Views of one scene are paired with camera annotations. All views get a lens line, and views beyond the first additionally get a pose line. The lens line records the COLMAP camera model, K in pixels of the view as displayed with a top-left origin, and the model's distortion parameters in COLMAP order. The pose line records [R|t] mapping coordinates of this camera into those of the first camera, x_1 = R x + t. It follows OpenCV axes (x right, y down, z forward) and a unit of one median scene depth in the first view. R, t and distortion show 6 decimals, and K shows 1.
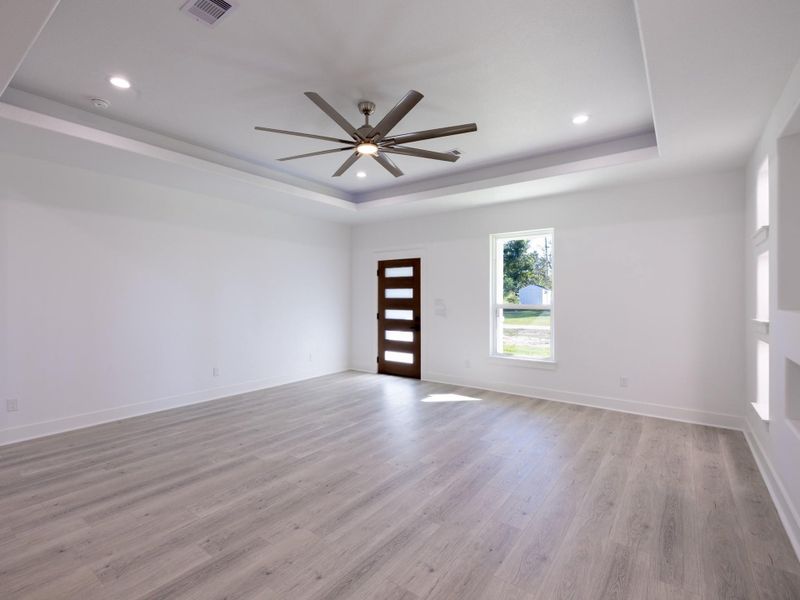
lens RADIAL K [[387.6, 0, 376.8], [0, 387.6, 297.2], [0, 0, 1]] dist [0.000925, 0.000024]
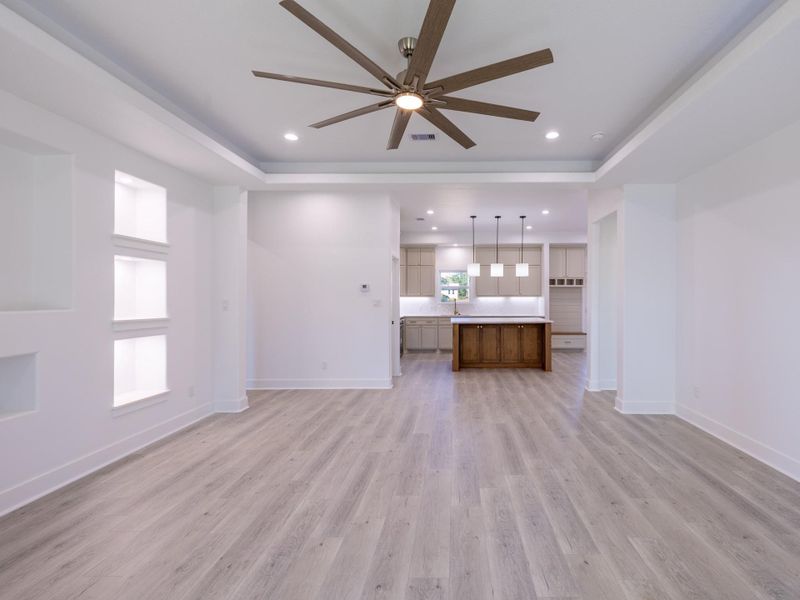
lens RADIAL K [[391.3, 0, 447.4], [0, 391.3, 297.9], [0, 0, 1]] dist [0.002976, 0.000462]
pose [[-0.798917, 0.002117, -0.601437, 0.381753], [-0.001529, 0.999983, 0.005551, -0.002901], [0.601439, 0.005355, -0.798901, 1.695590]]
